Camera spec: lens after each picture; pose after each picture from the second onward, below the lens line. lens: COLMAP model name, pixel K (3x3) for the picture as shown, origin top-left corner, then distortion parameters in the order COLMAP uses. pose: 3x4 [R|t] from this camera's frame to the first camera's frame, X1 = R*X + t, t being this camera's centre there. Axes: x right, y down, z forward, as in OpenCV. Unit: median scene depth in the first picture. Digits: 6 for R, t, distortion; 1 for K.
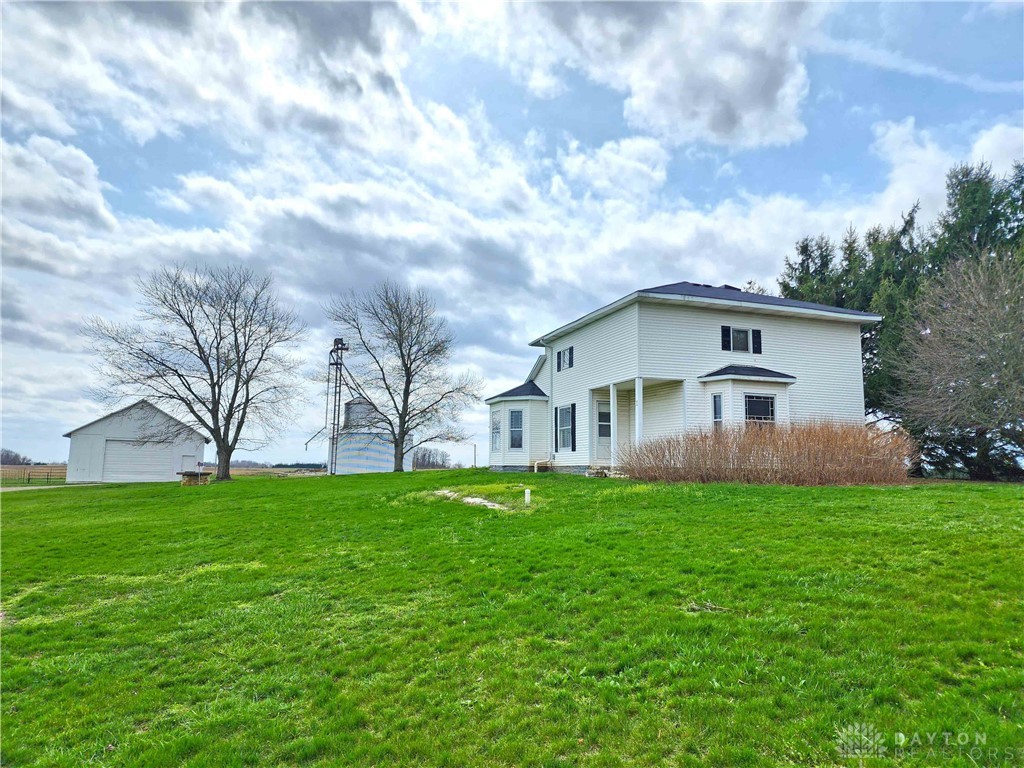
lens RADIAL K [[679.4, 0, 513.9], [0, 679.4, 383.6], [0, 0, 1]] dist [0.011377, -0.001056]
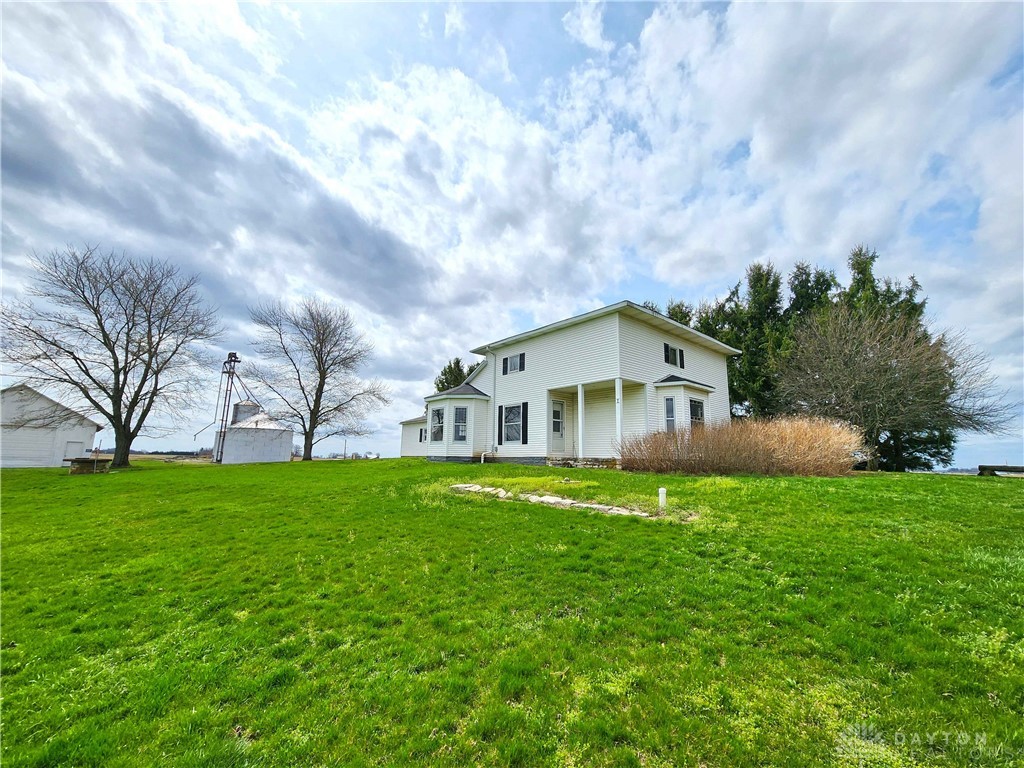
lens RADIAL K [[417.1, 0, 510.5], [0, 417.1, 381.6], [0, 0, 1]] dist [-0.006593, 0.000771]
pose [[0.931459, 0.073094, 0.356429, -0.122967], [-0.052850, 0.996404, -0.066221, 0.027900], [-0.359988, 0.042845, 0.931973, 0.229660]]
